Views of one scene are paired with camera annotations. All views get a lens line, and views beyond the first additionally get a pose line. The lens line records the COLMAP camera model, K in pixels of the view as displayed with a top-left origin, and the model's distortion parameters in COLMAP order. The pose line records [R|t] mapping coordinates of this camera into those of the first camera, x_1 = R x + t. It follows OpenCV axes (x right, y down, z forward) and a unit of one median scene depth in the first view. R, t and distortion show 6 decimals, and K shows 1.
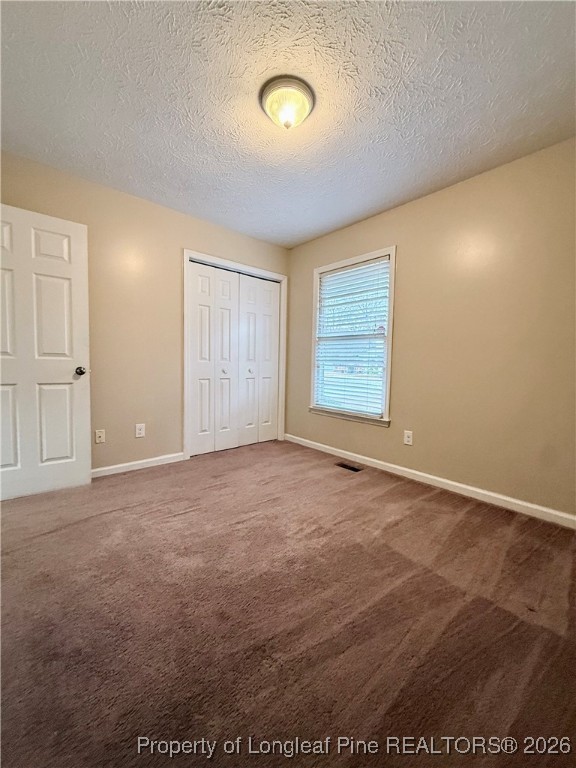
lens RADIAL K [[308.1, 0, 288.0], [0, 308.1, 384.0], [0, 0, 1]] dist [0.000620, -0.000317]
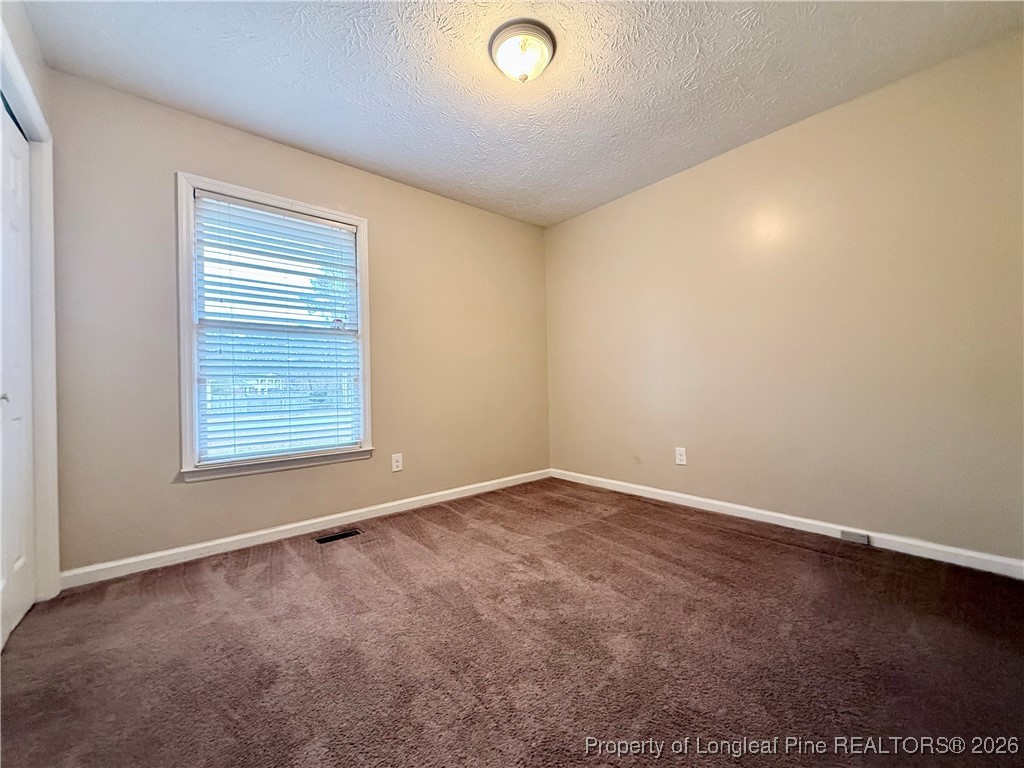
lens RADIAL K [[410.9, 0, 512.0], [0, 410.9, 384.0], [0, 0, 1]] dist [0.000620, -0.000317]
pose [[0.005810, -0.014342, 0.999880, -0.779976], [0.096371, 0.995251, 0.013716, -0.019912], [-0.995329, 0.096280, 0.007164, 0.761455]]
